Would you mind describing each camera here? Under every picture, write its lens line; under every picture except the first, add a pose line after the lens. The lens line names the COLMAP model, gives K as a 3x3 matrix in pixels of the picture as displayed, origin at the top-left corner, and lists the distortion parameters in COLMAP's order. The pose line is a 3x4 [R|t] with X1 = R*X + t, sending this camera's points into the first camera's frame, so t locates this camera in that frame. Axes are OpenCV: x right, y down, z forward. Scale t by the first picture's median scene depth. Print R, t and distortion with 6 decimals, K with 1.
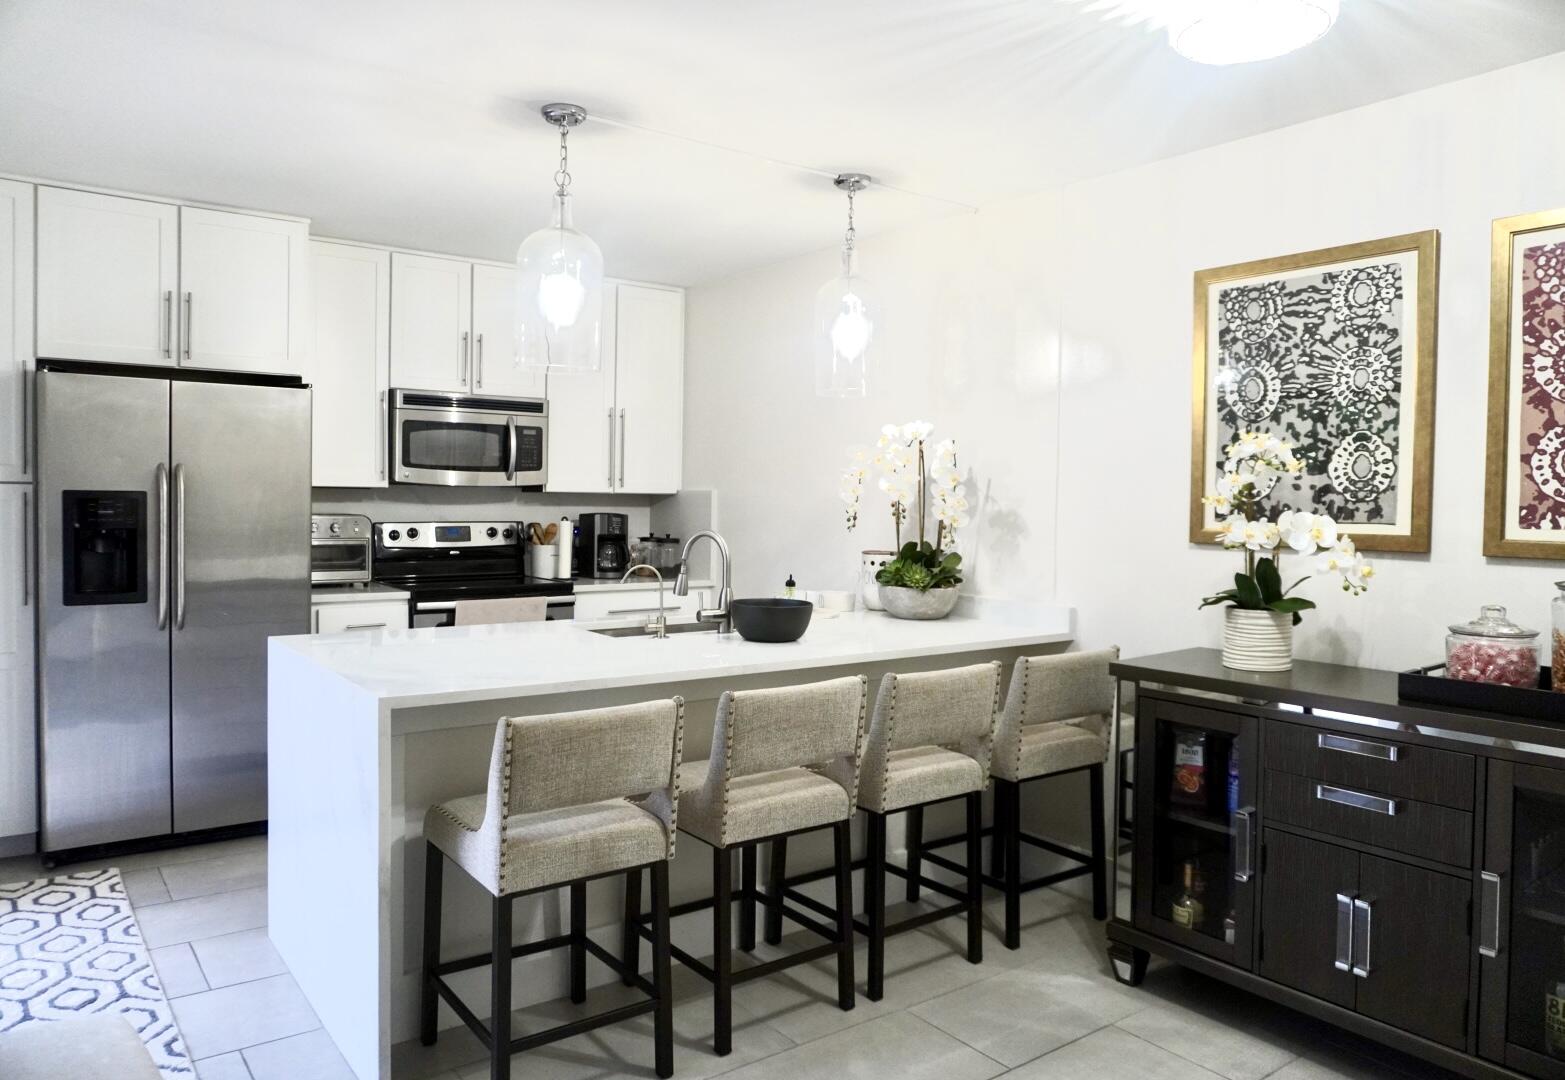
lens RADIAL K [[1069.2, 0, 740.2], [0, 1069.2, 533.0], [0, 0, 1]] dist [-0.051545, 0.025476]
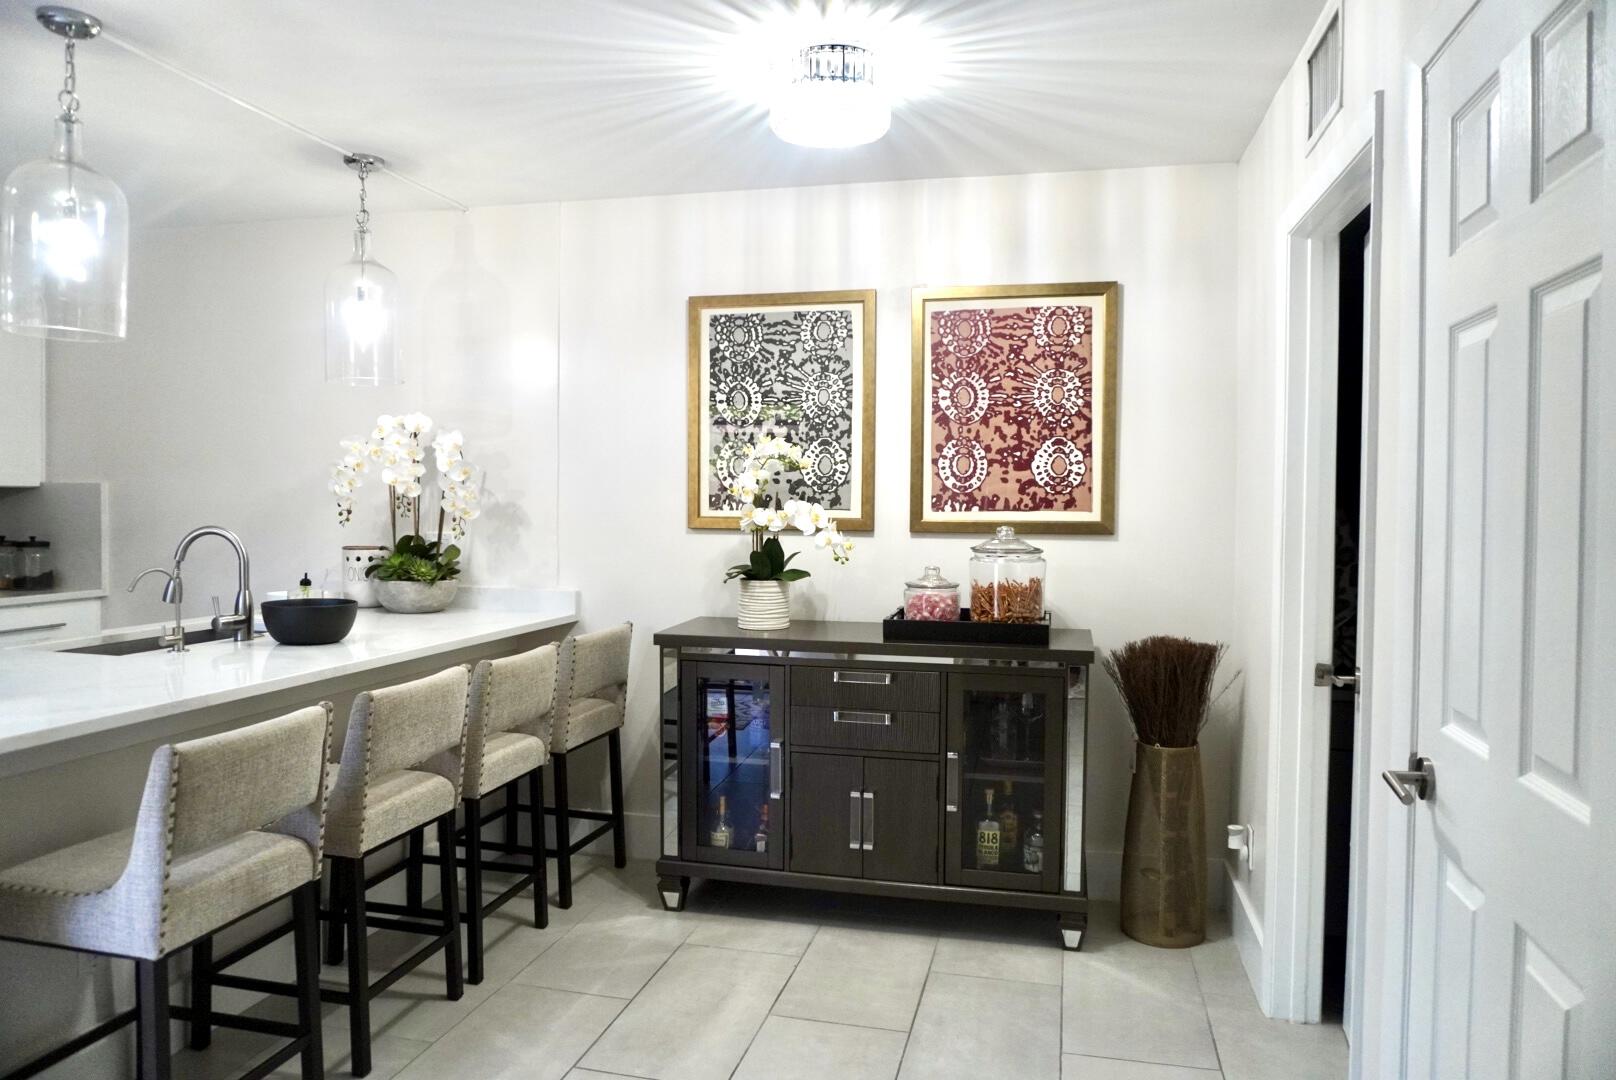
lens RADIAL K [[1064.6, 0, 810.1], [0, 1064.6, 531.2], [0, 0, 1]] dist [-0.043592, 0.012266]
pose [[0.761763, -0.024120, 0.647407, -0.259090], [0.022052, 0.999693, 0.011298, 0.002244], [-0.647481, 0.005670, 0.762061, 0.018045]]
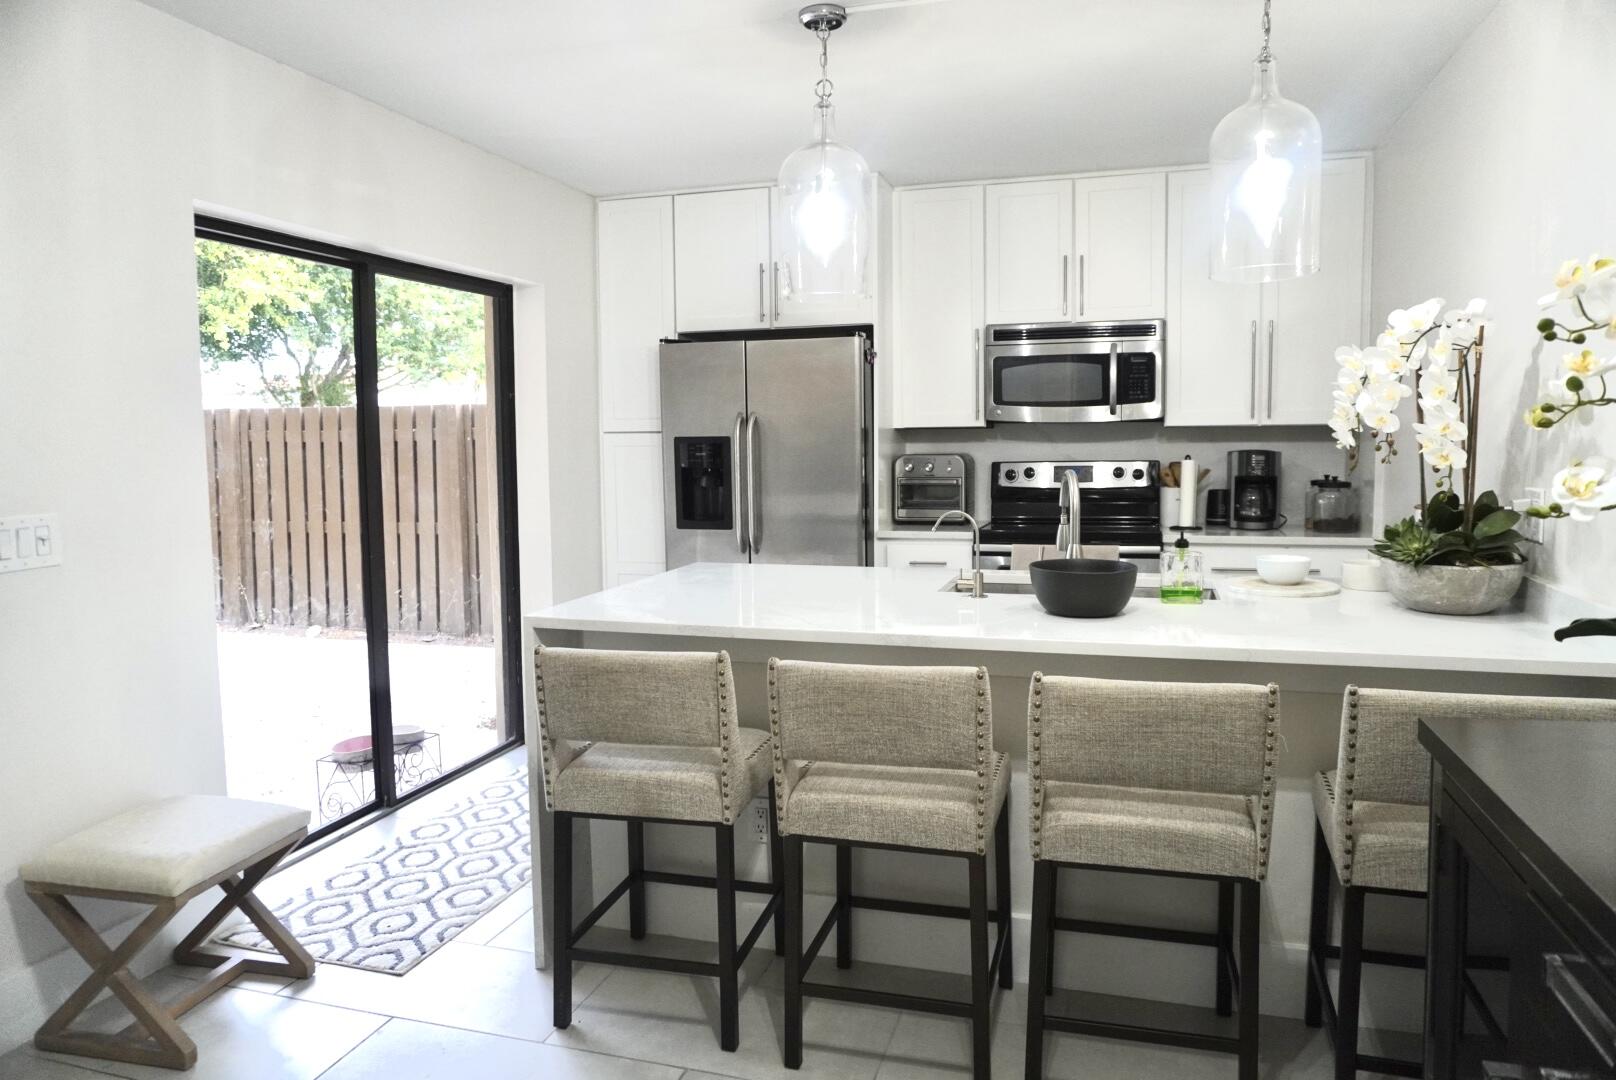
lens RADIAL K [[1064.6, 0, 810.2], [0, 1064.6, 532.0], [0, 0, 1]] dist [-0.043592, 0.012266]
pose [[0.605226, 0.049944, -0.794486, 0.586761], [-0.005102, 0.998253, 0.058866, -0.003377], [0.796038, -0.031574, 0.604423, 0.431519]]
